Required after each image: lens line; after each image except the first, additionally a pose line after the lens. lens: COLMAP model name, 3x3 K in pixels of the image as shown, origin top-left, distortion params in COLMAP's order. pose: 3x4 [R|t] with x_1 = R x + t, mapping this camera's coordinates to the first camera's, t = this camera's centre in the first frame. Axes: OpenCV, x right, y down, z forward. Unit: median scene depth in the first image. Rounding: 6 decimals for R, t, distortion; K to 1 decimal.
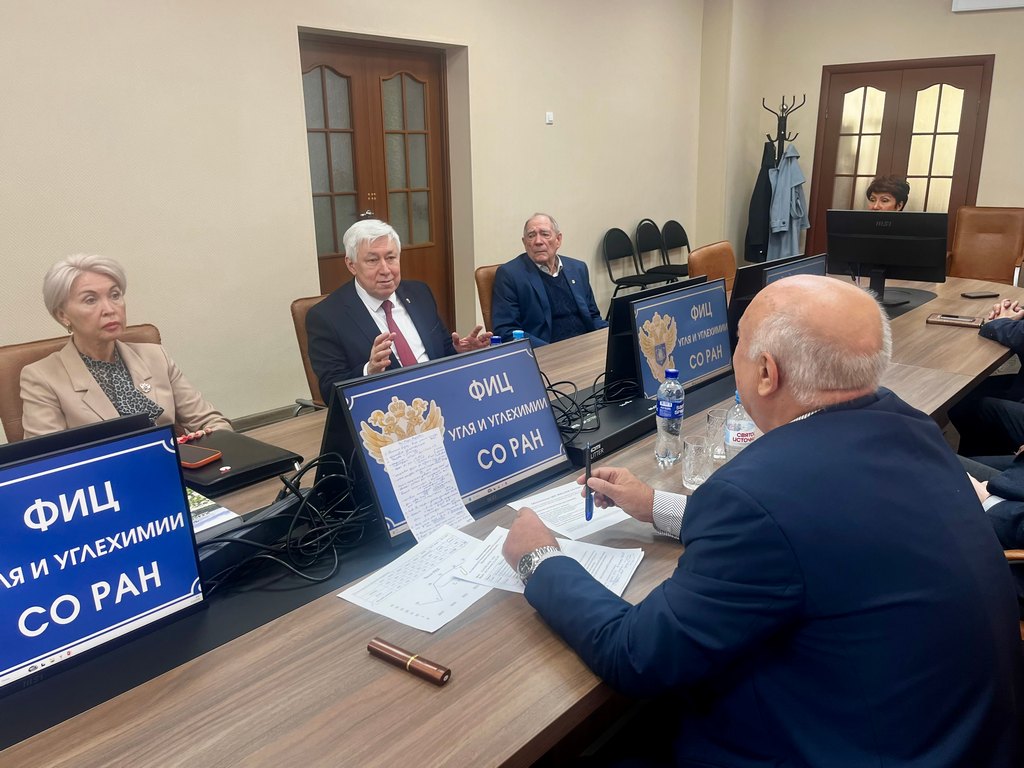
lens RADIAL K [[802.6, 0, 515.7], [0, 802.6, 387.4], [0, 0, 1]] dist [0.066017, -0.097562]
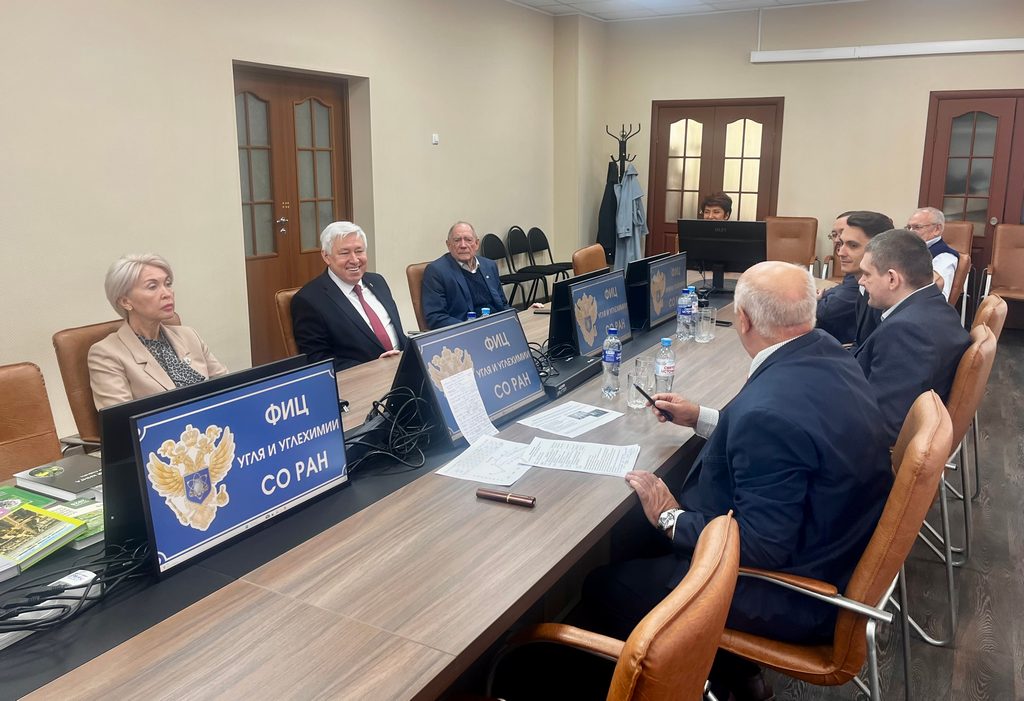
lens RADIAL K [[807.3, 0, 516.1], [0, 807.3, 326.4], [0, 0, 1]] dist [0.027689, -0.002493]
pose [[0.978281, -0.024775, 0.205797, -0.320996], [0.041596, 0.996100, -0.077817, 0.093452], [-0.203066, 0.084688, 0.975496, -0.438725]]
